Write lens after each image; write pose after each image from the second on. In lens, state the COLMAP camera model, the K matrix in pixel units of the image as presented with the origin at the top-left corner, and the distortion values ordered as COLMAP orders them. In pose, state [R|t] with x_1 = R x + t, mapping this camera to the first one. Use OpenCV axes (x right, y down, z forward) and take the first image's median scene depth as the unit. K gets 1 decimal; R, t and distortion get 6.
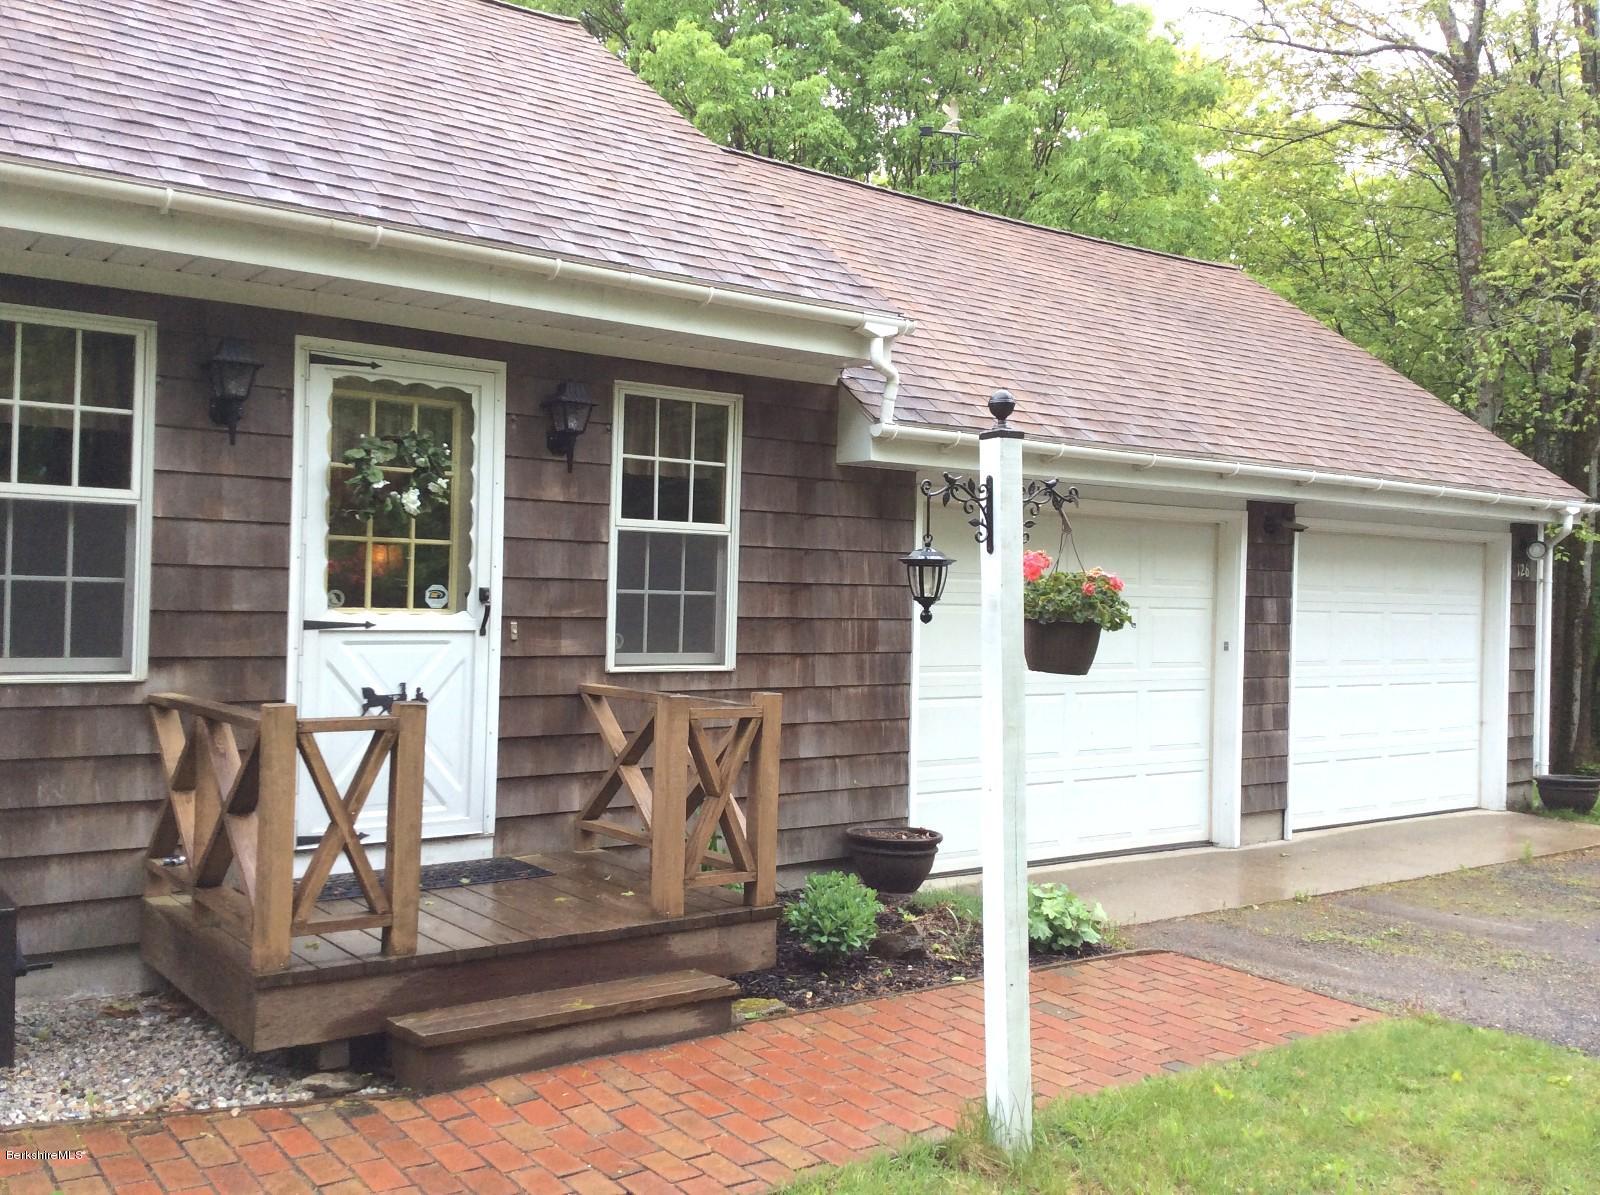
lens RADIAL K [[1474.4, 0, 800.2], [0, 1474.4, 588.4], [0, 0, 1]] dist [0.097220, 0.000000]
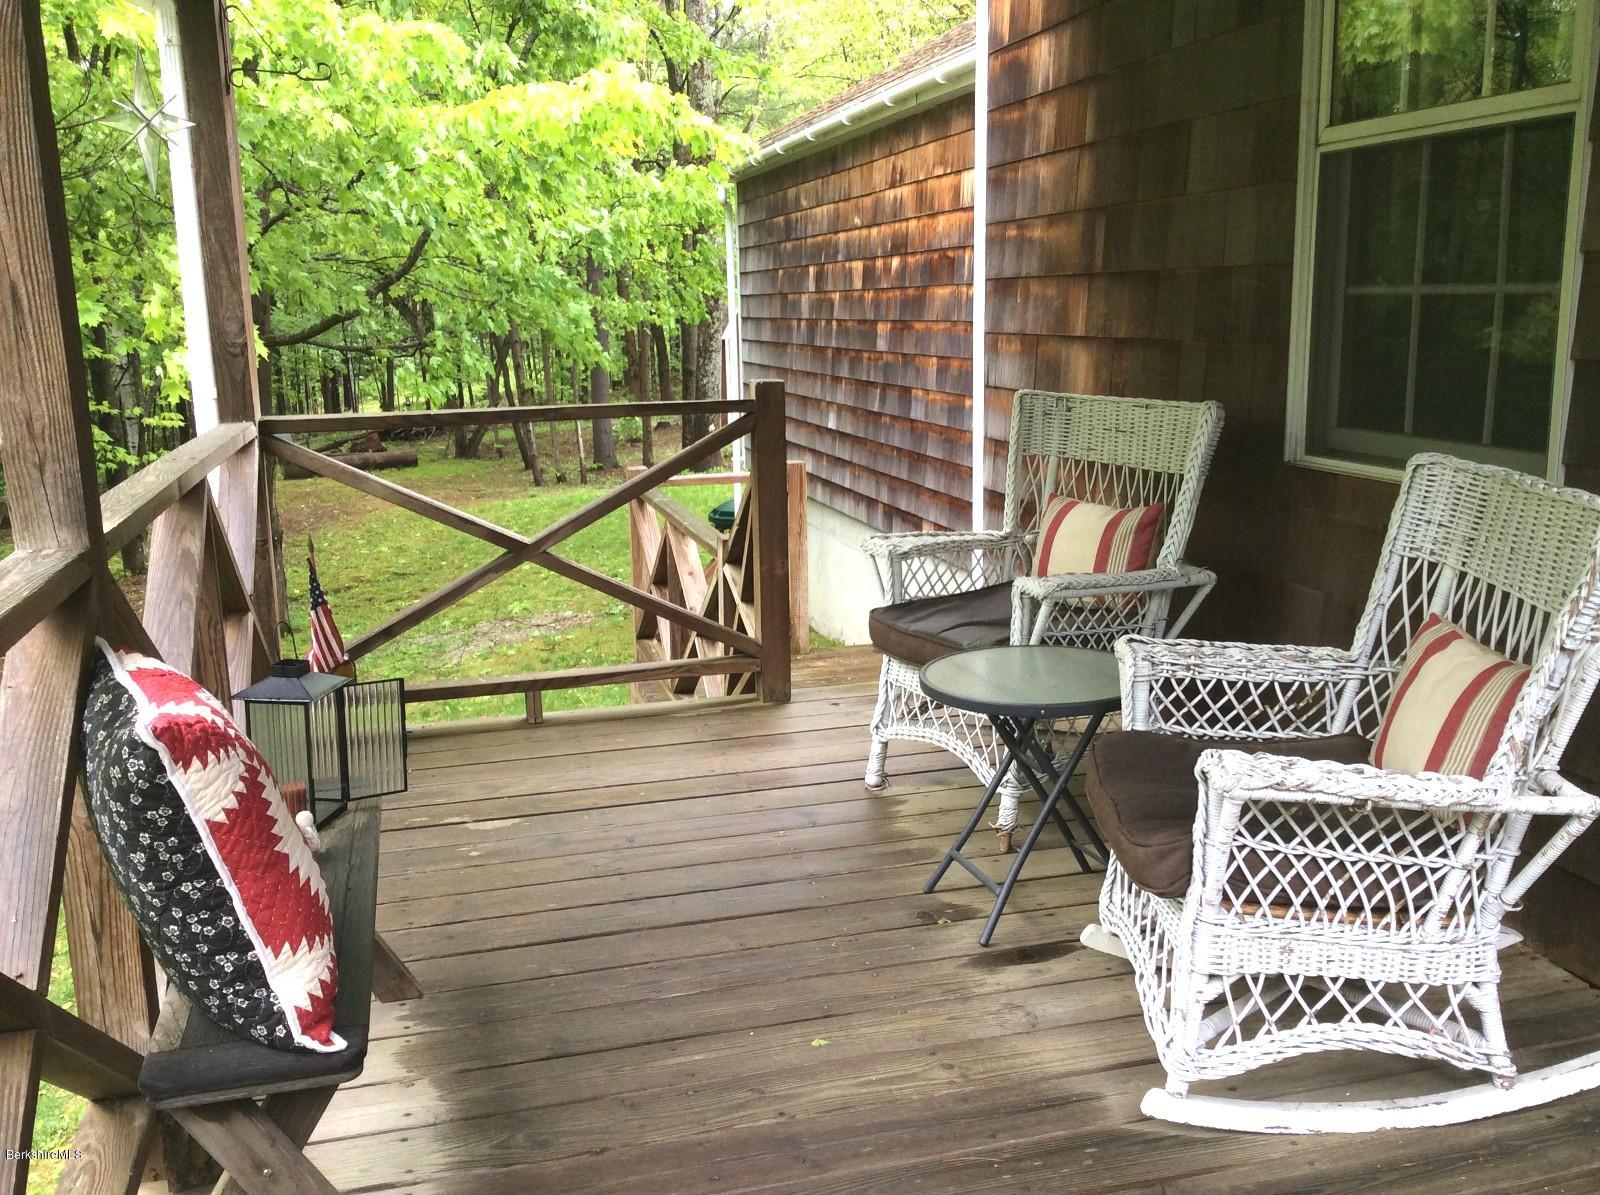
lens RADIAL K [[1474.4, 0, 799.9], [0, 1474.4, 597.3], [0, 0, 1]] dist [0.097220, 0.000000]
pose [[-0.363705, 0.161686, -0.917375, 0.350641], [0.014680, 0.985693, 0.167907, 0.013645], [0.931398, 0.047602, -0.360875, 0.995795]]
